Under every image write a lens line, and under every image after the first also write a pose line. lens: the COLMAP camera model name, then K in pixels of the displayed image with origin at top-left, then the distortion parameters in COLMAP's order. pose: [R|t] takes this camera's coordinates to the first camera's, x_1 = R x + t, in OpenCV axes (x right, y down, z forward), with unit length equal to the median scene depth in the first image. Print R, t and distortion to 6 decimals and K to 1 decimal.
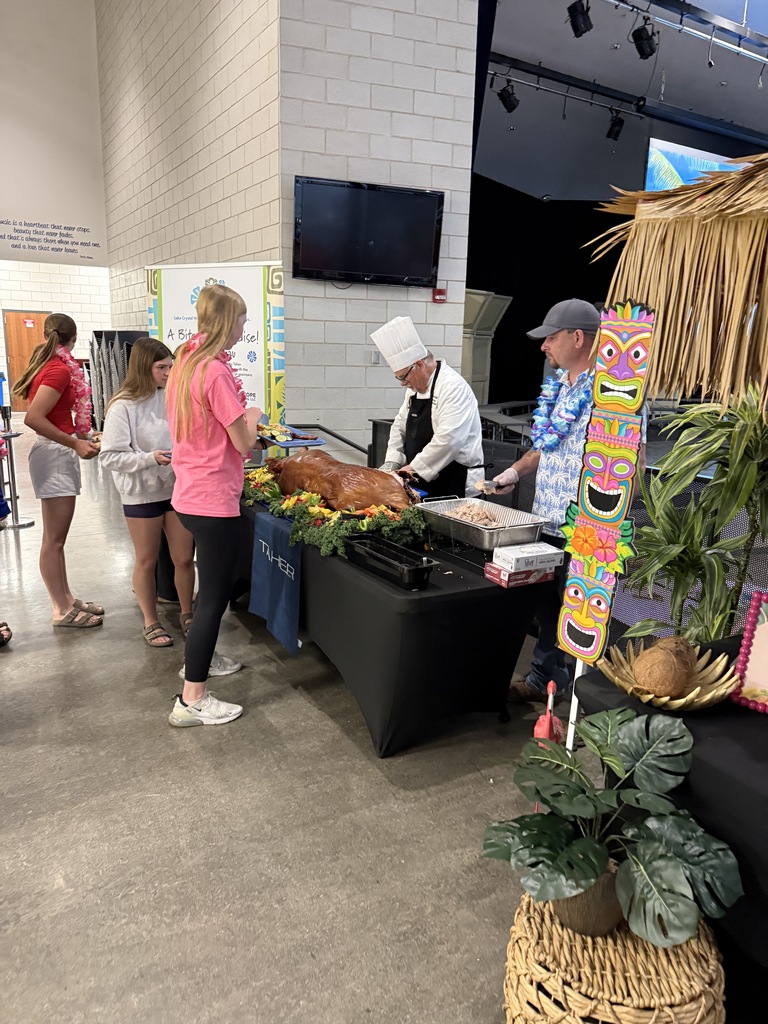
lens RADIAL K [[726.1, 0, 384.5], [0, 726.1, 514.3], [0, 0, 1]] dist [0.014332, -0.014446]
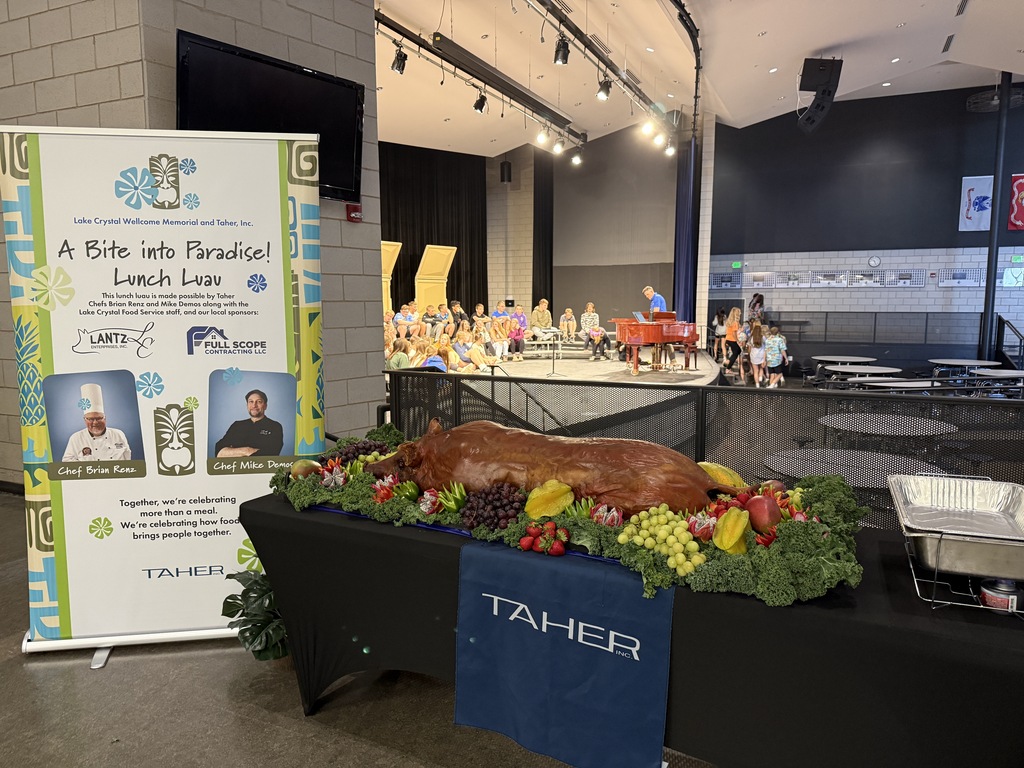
lens RADIAL K [[726.1, 0, 508.4], [0, 726.1, 393.2], [0, 0, 1]] dist [0.014332, -0.014446]
pose [[0.815964, -0.101264, 0.569165, -0.375834], [0.149169, 0.988079, -0.038054, -0.069928], [-0.558526, 0.115953, 0.821342, 0.388343]]
